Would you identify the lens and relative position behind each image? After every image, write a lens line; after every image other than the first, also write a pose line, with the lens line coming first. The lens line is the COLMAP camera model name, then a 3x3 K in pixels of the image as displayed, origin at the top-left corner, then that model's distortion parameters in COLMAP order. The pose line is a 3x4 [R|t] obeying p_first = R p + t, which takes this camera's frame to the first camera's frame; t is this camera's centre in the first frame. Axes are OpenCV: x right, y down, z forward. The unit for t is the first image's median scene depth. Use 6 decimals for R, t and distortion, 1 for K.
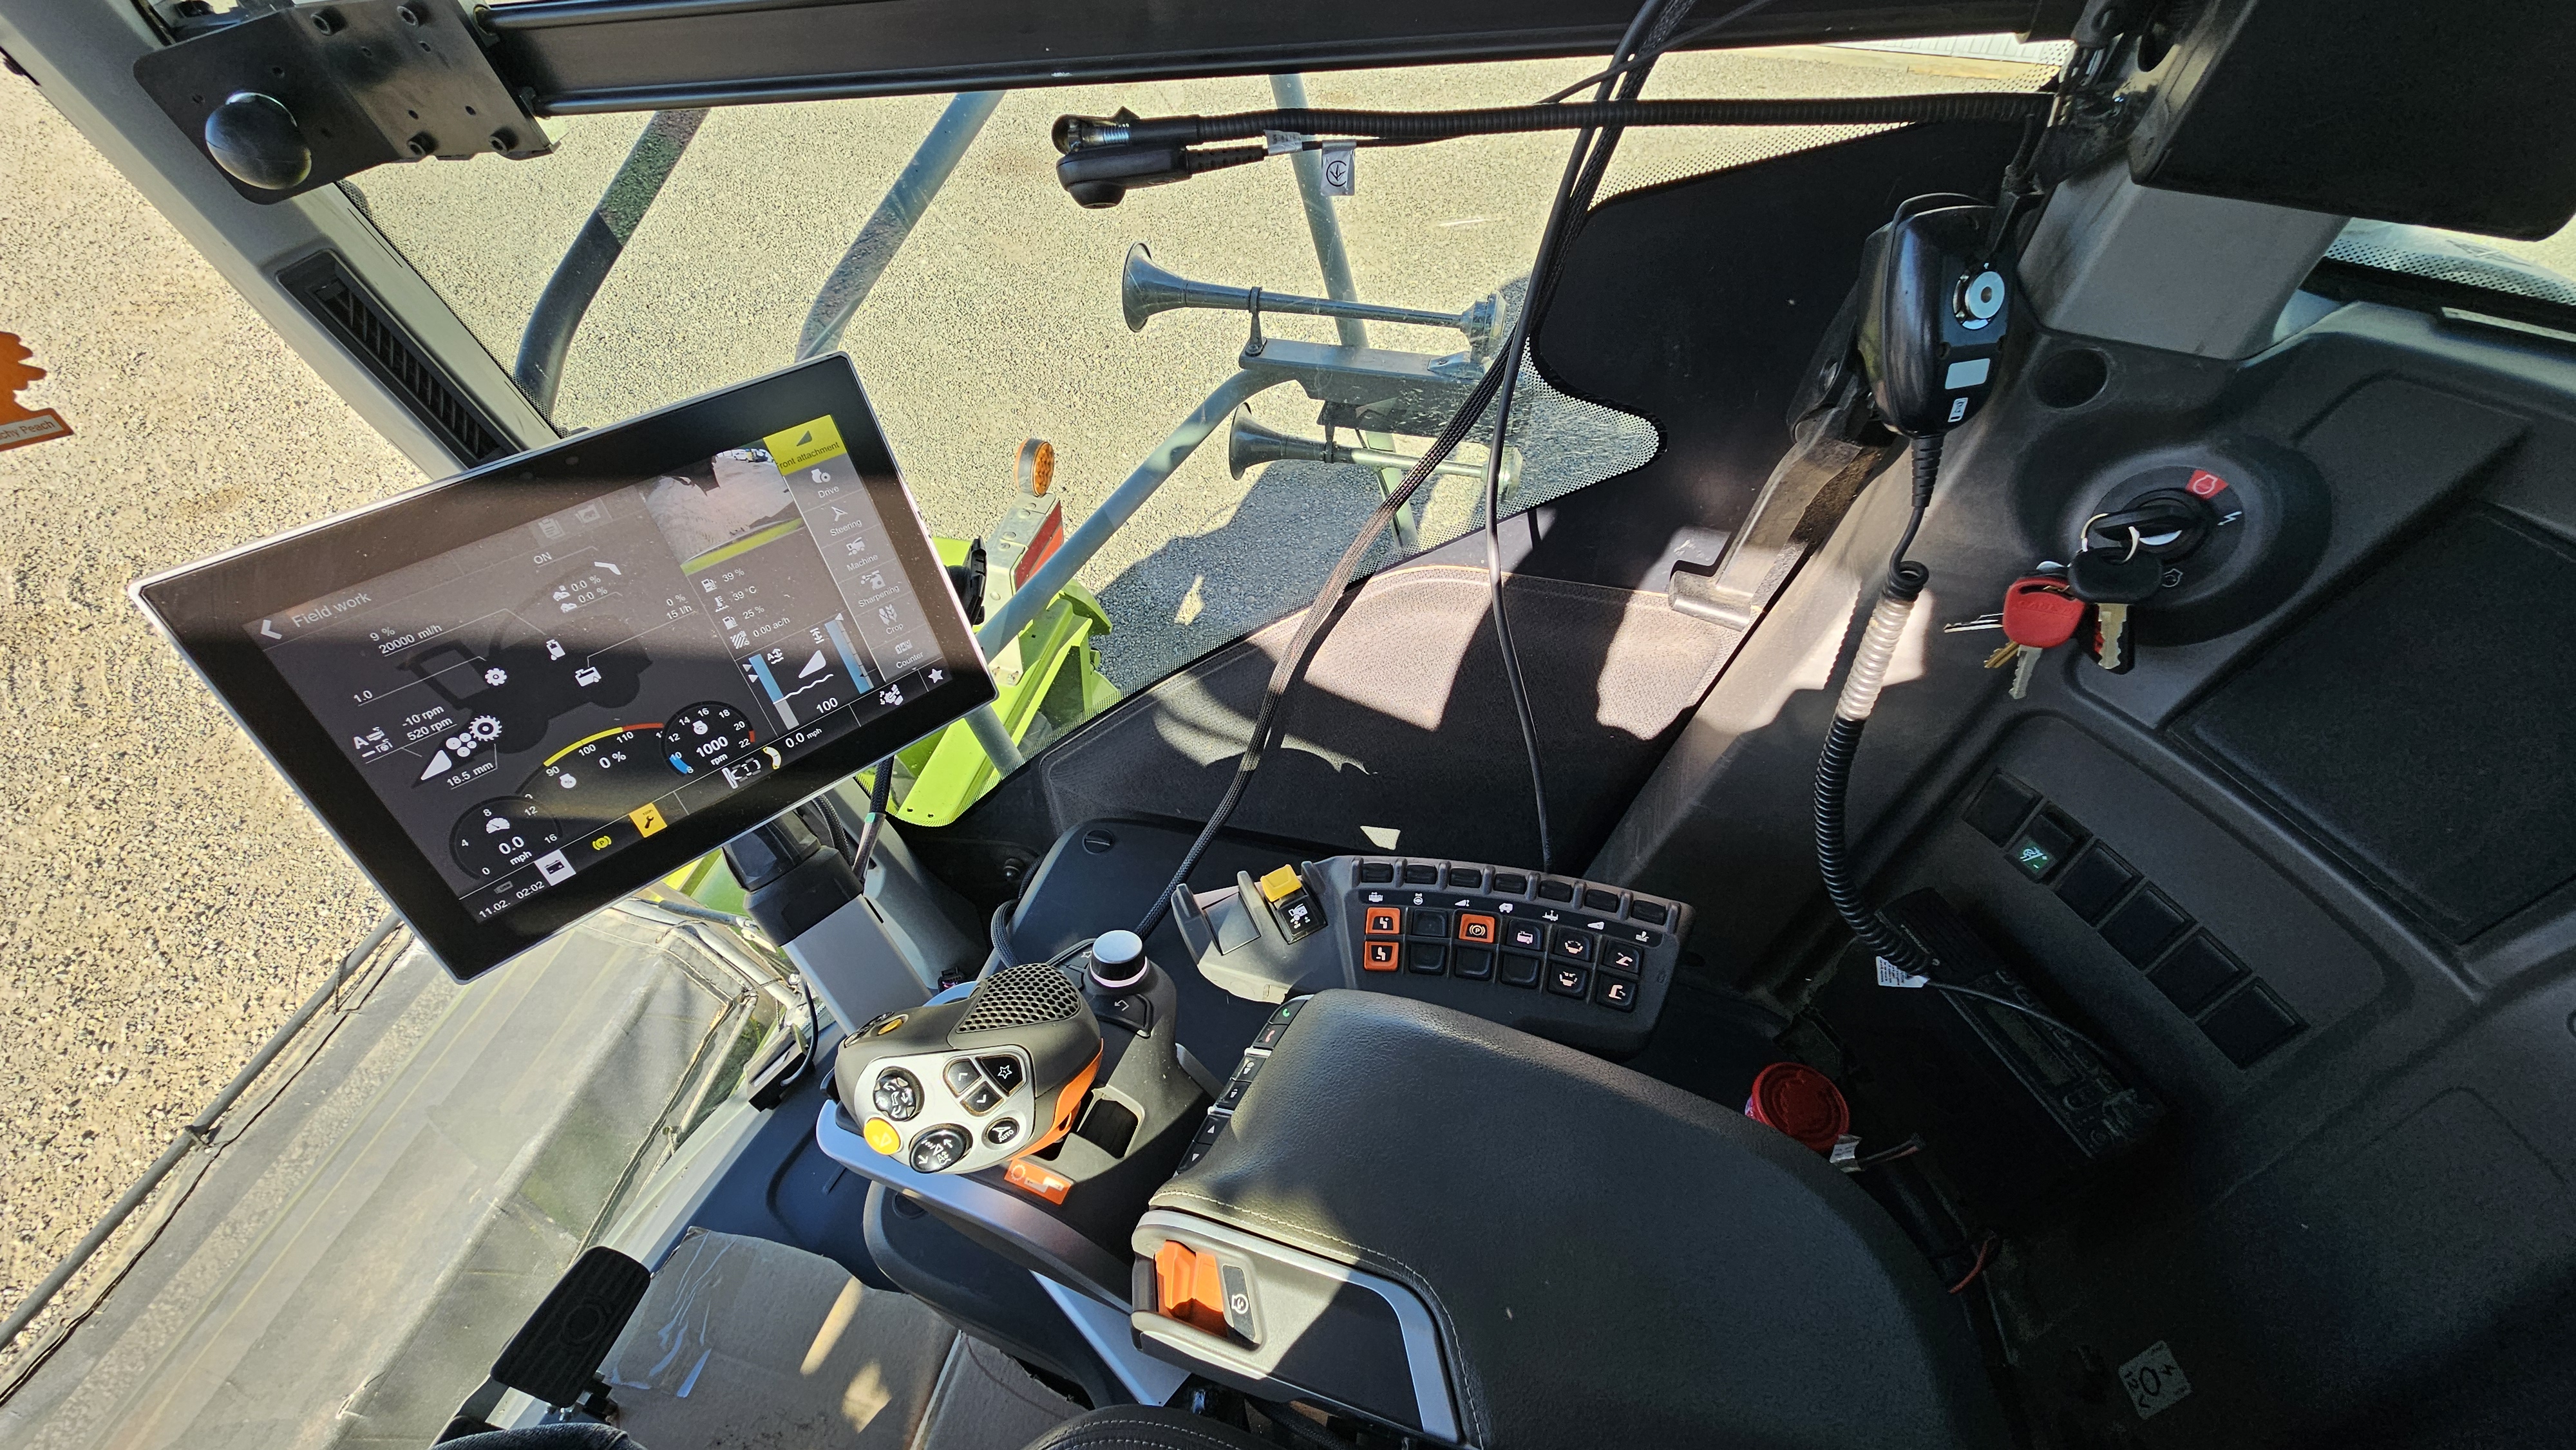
lens RADIAL K [[1054.5, 0, 1289.2], [0, 1054.5, 727.5], [0, 0, 1]] dist [-0.002637, 0.000782]
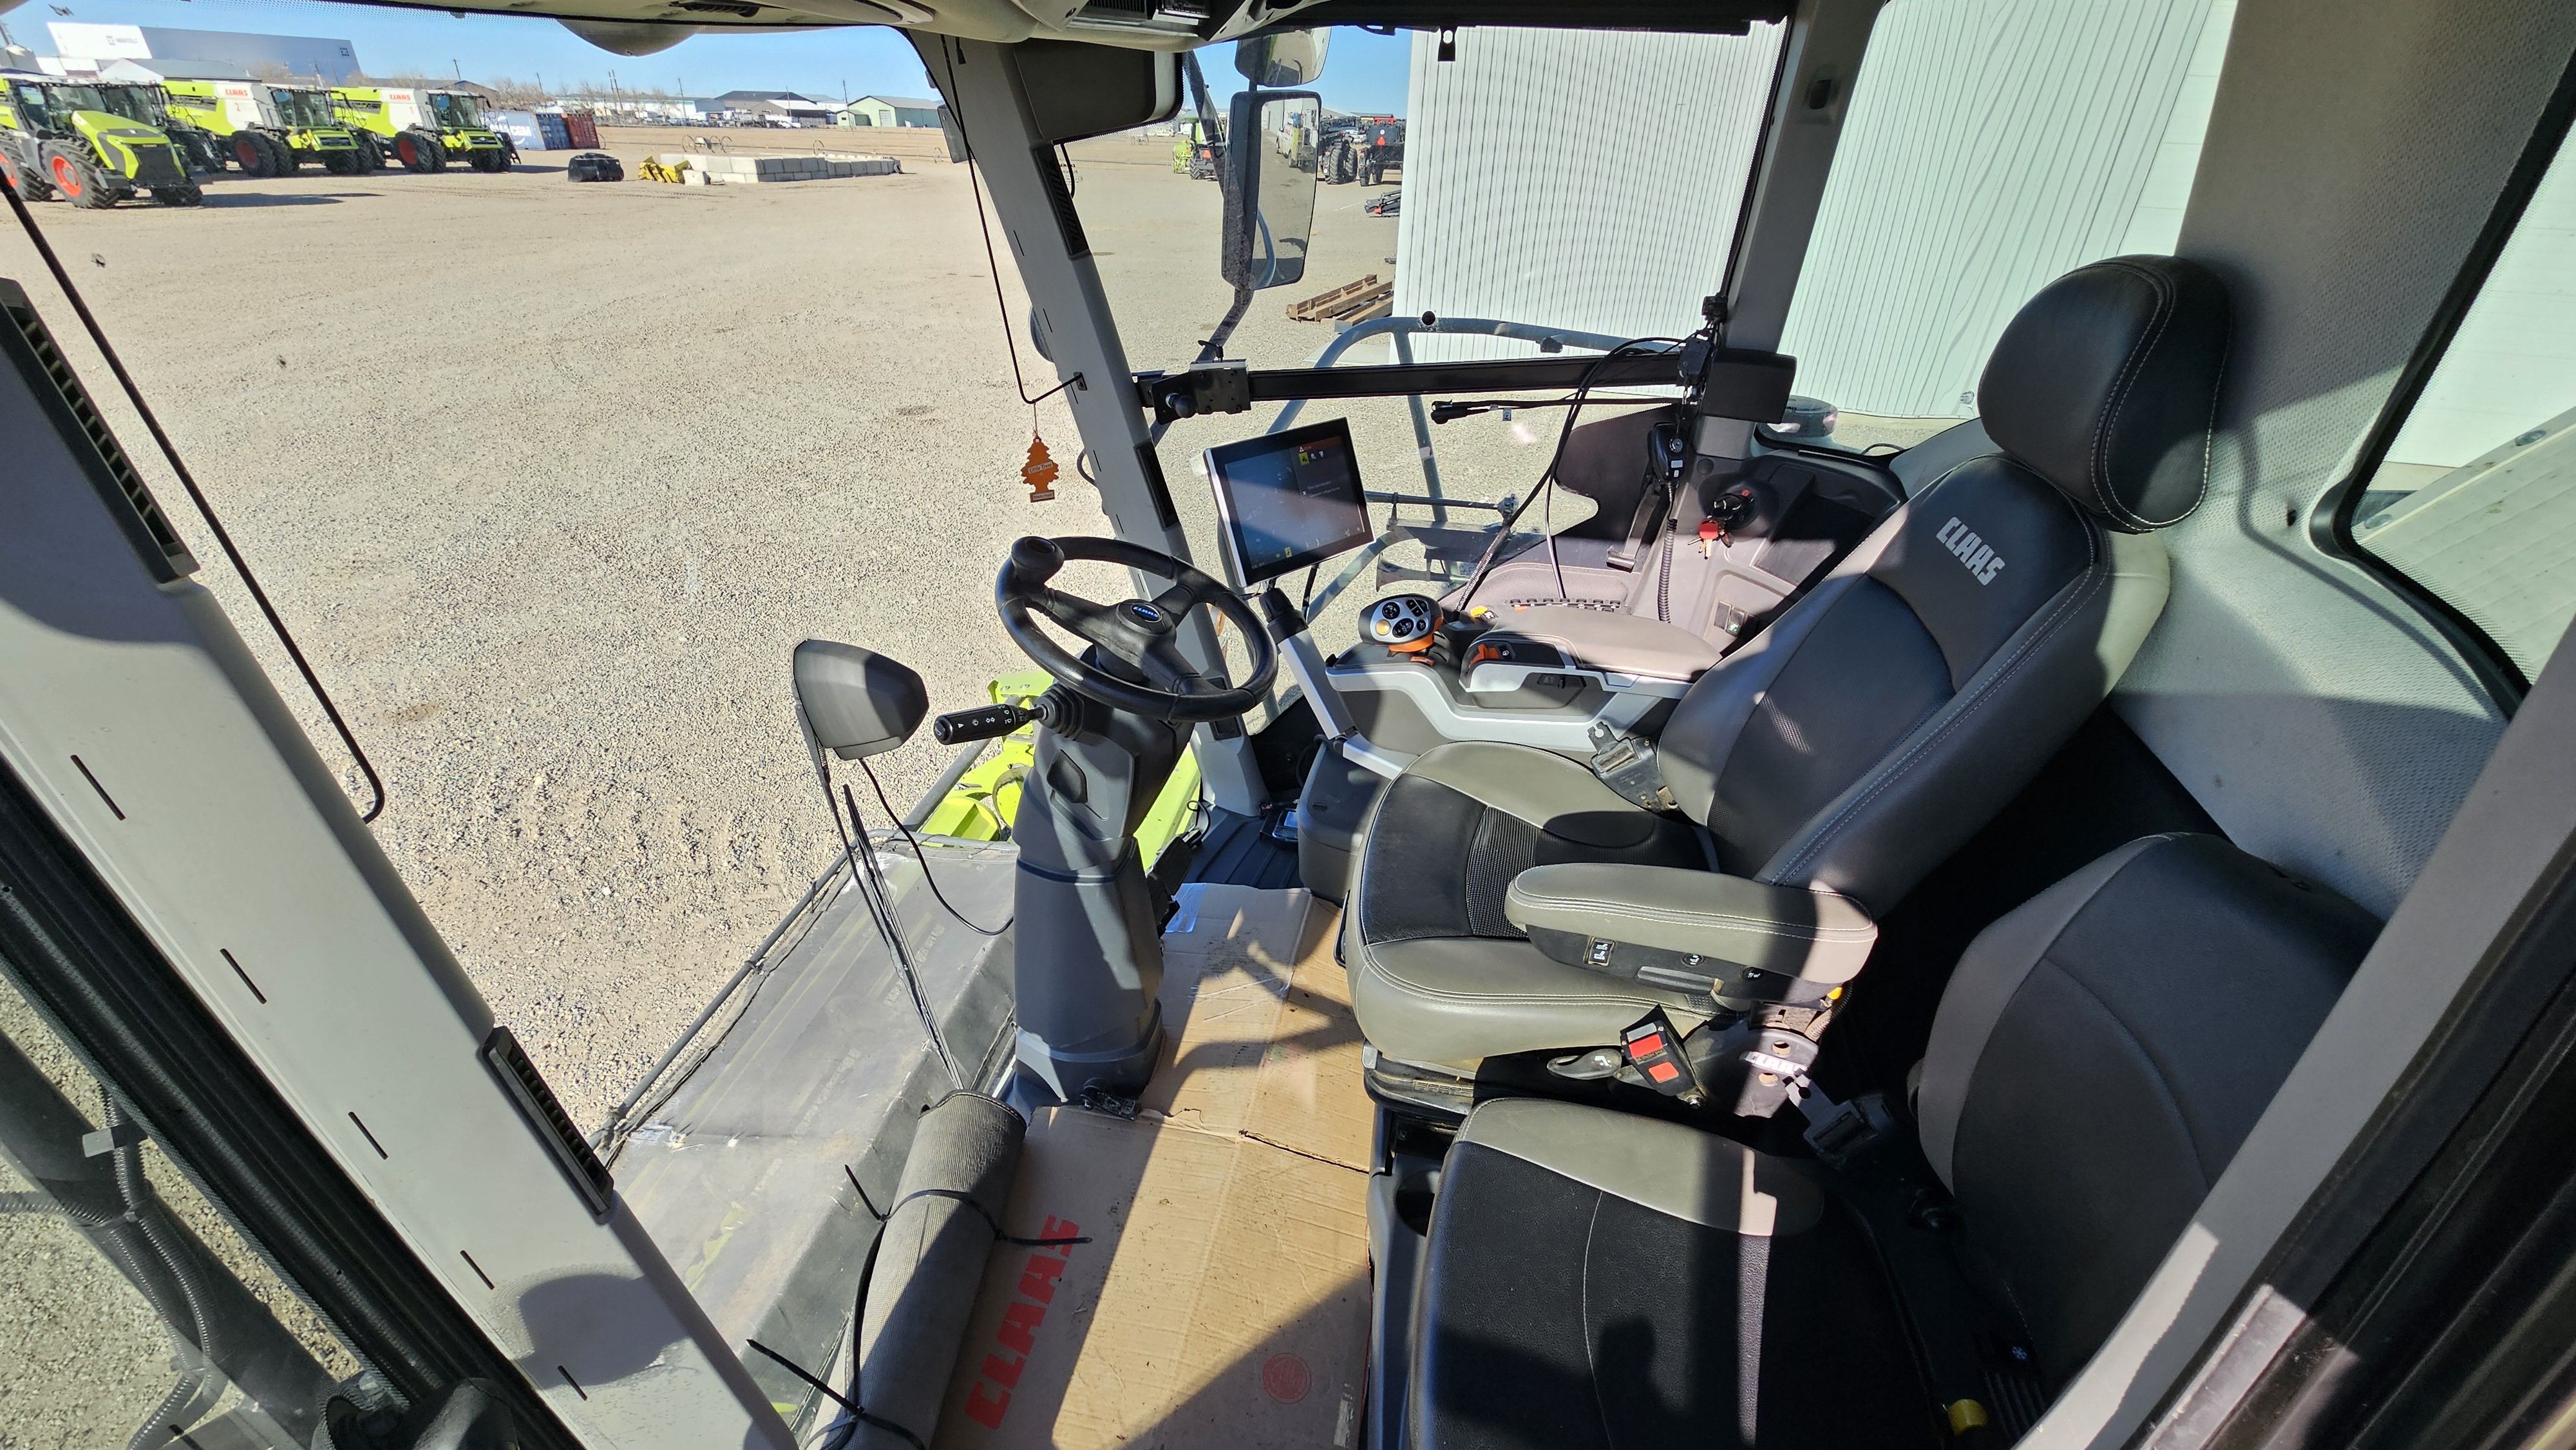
lens RADIAL K [[1012.2, 0, 1300.8], [0, 1012.2, 727.8], [0, 0, 1]] dist [0.002596, 0.000244]
pose [[0.998563, -0.001977, 0.053561, -0.319600], [0.015618, 0.966682, -0.255505, 0.526917], [-0.051271, 0.255974, 0.965323, -0.779256]]
